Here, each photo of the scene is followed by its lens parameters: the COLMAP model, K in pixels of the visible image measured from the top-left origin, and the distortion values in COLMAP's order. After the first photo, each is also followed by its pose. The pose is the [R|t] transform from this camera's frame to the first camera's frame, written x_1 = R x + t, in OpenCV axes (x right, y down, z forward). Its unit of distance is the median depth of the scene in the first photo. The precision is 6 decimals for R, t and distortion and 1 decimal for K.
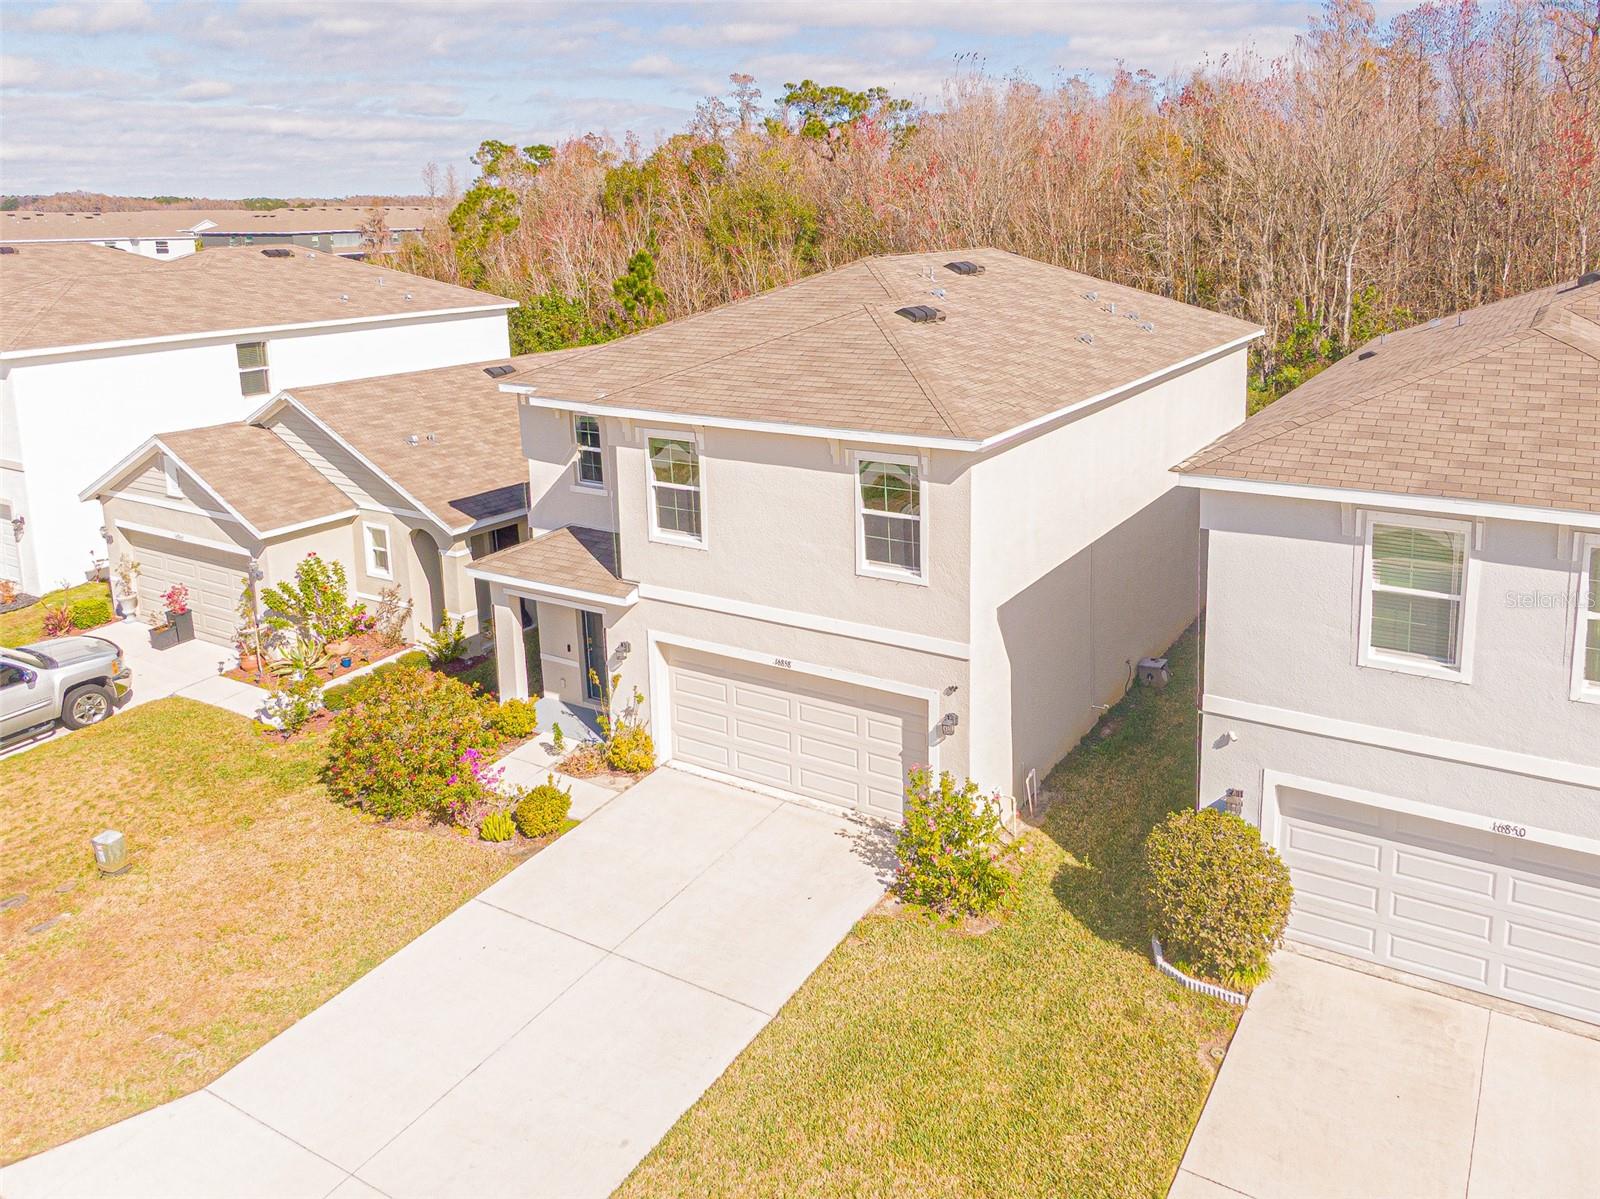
lens RADIAL K [[1233.8, 0, 827.2], [0, 1233.8, 383.5], [0, 0, 1]] dist [0.006304, 0.000513]
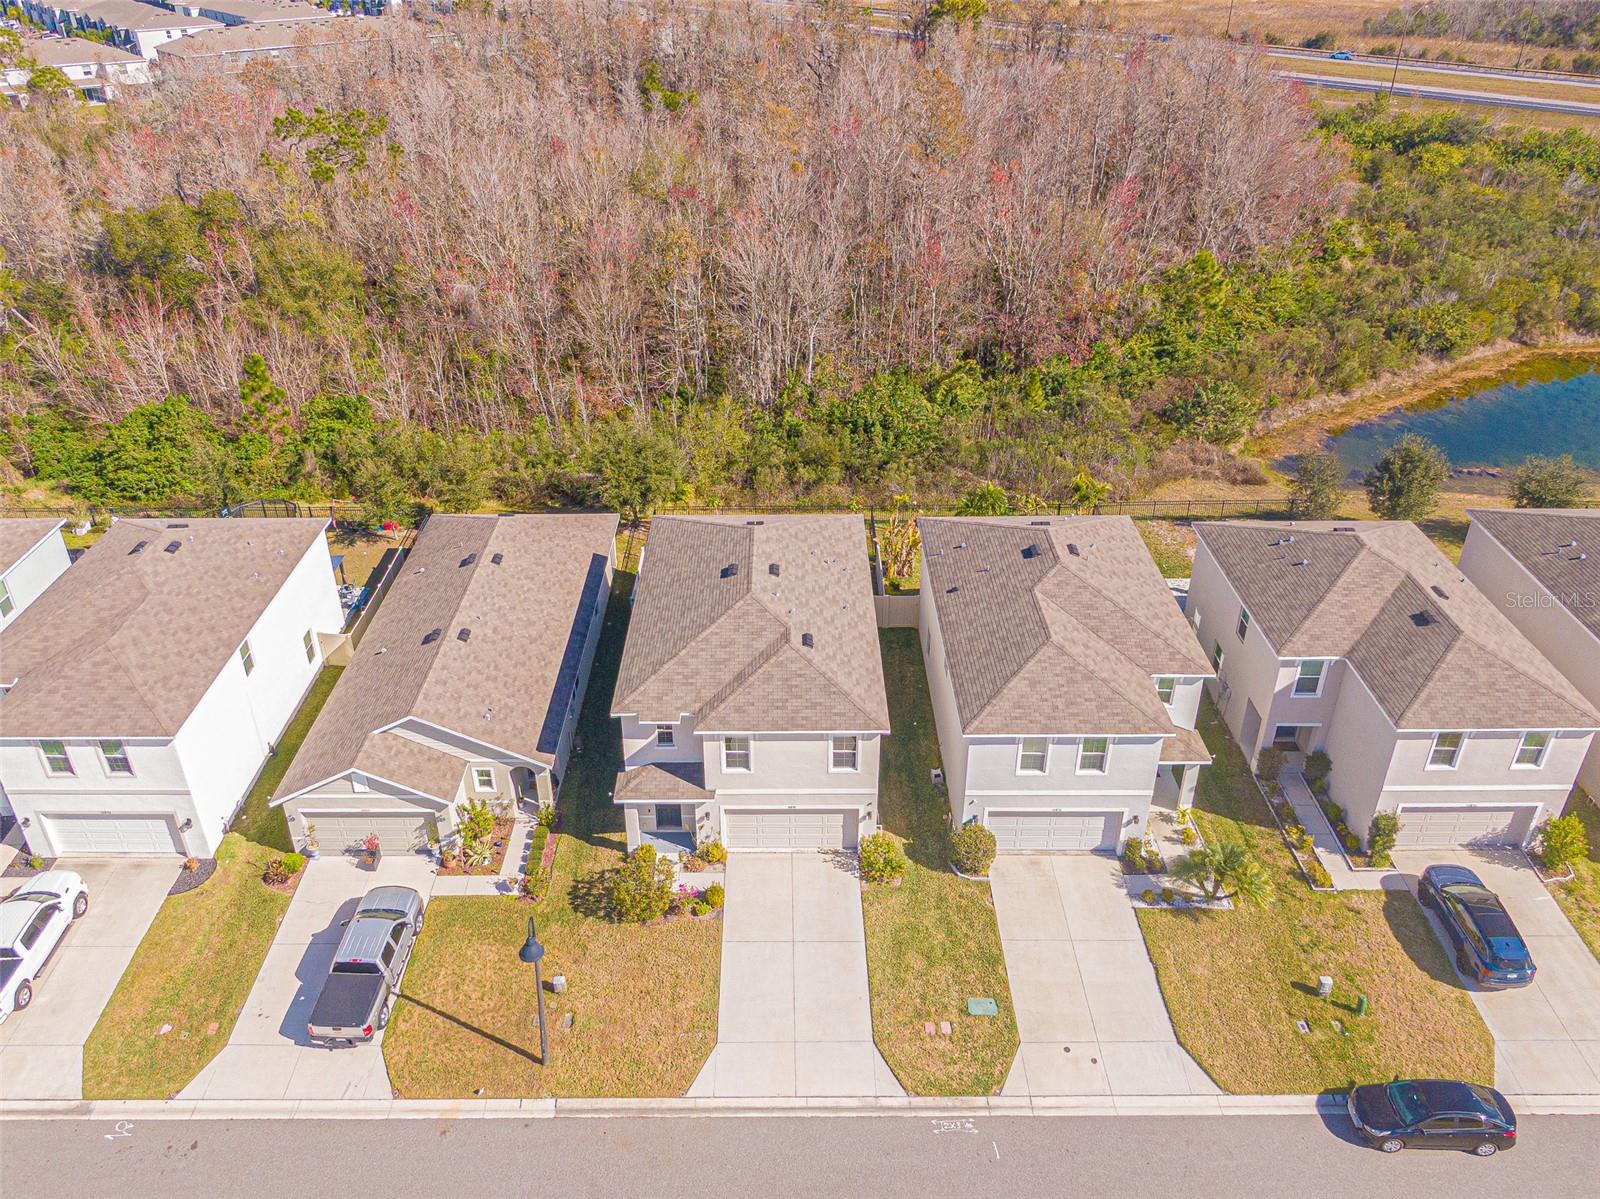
lens RADIAL K [[1194.9, 0, 778.9], [0, 1194.9, 540.5], [0, 0, 1]] dist [0.028891, -0.051569]
pose [[0.856340, -0.236903, 0.458867, -0.973032], [0.068256, 0.932695, 0.354149, -1.051850], [-0.511882, -0.271952, 0.814874, -0.723411]]
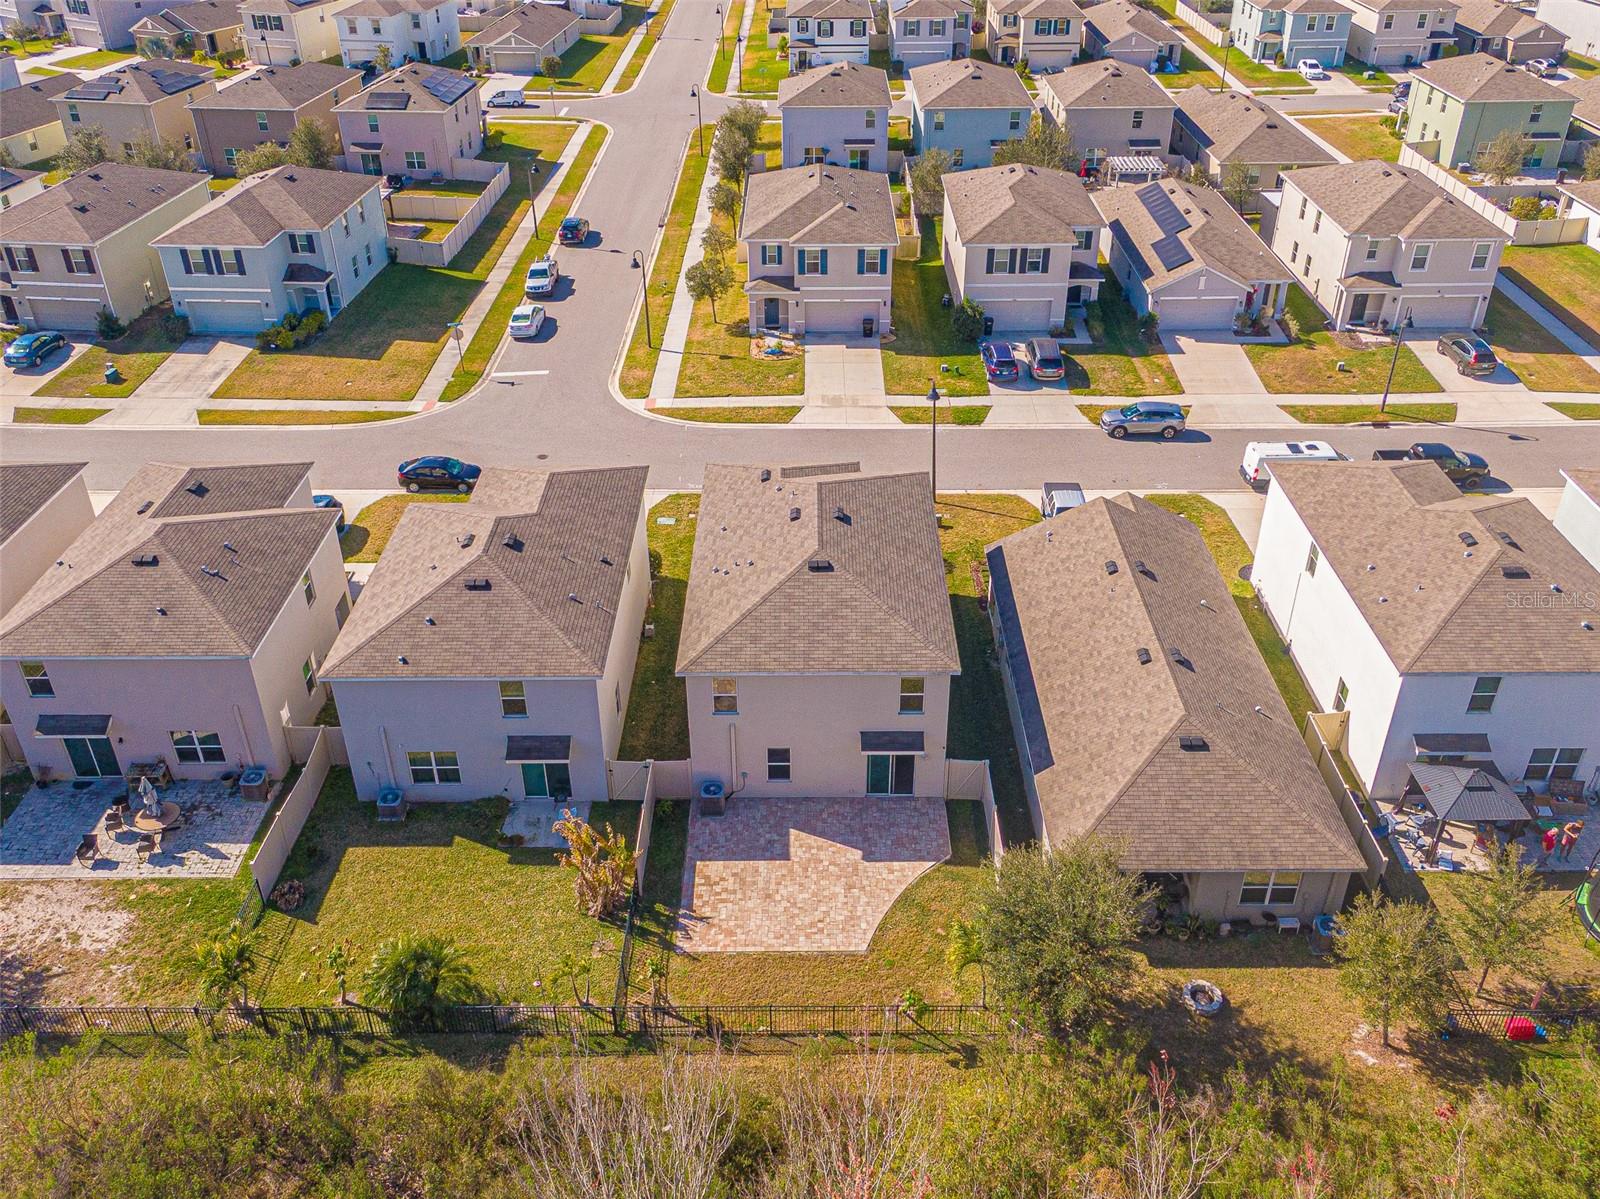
lens RADIAL K [[1324.8, 0, 800.0], [0, 1324.8, 599.5], [0, 0, 1]] dist [0.002262, 0.053488]
pose [[-0.858249, 0.298438, -0.417544, 1.300394], [-0.054271, 0.756223, 0.652059, -1.726225], [0.510356, 0.582290, -0.632832, 3.079800]]
